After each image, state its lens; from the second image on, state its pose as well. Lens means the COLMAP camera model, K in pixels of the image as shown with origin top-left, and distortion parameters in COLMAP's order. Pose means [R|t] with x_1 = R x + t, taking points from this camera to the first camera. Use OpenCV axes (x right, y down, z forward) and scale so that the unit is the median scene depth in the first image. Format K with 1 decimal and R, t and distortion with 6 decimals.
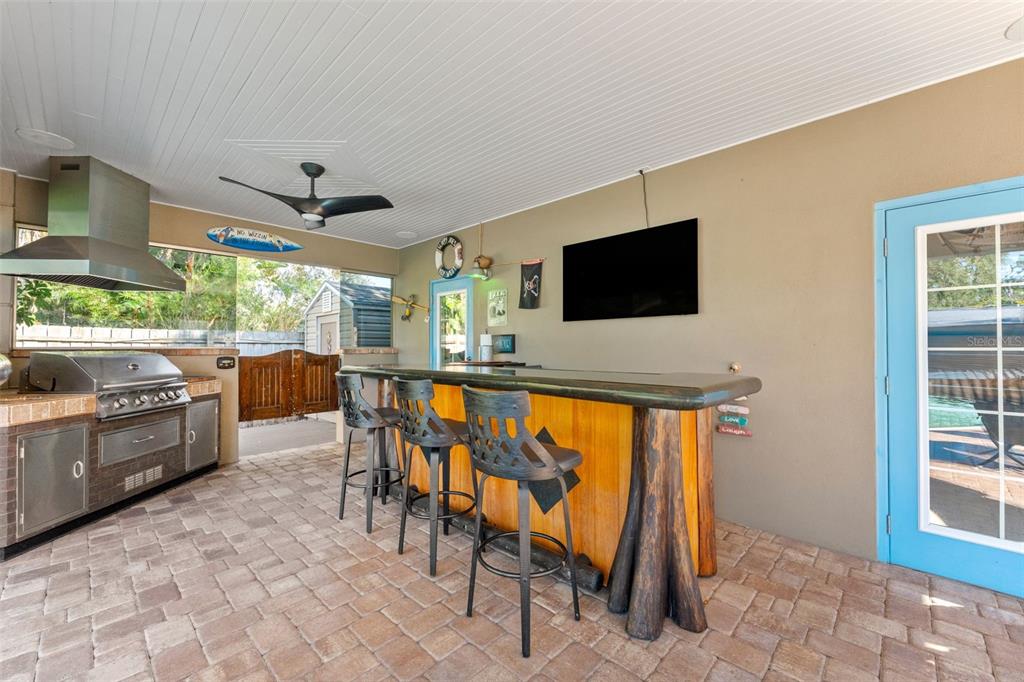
lens RADIAL K [[412.4, 0, 508.2], [0, 412.4, 342.4], [0, 0, 1]] dist [-0.000070, -0.001088]
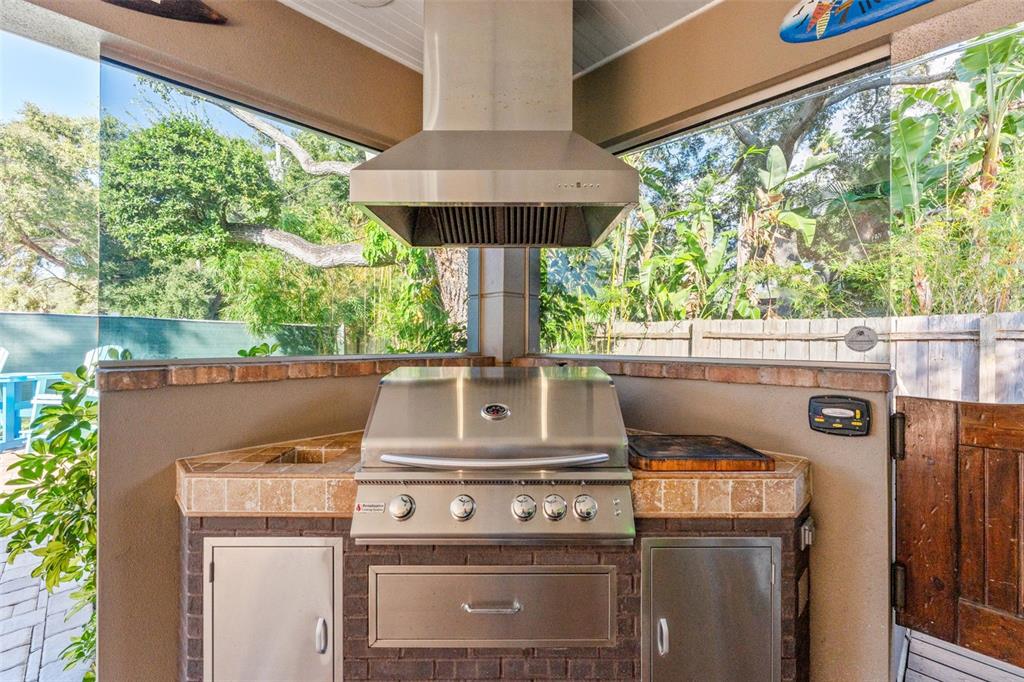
lens RADIAL K [[412.4, 0, 508.9], [0, 412.4, 338.2], [0, 0, 1]] dist [-0.000070, -0.001088]
pose [[-0.014484, -0.000839, -0.999895, -0.380712], [0.007309, 0.999973, -0.000945, -0.009035], [0.999868, -0.007322, -0.014477, 0.770014]]
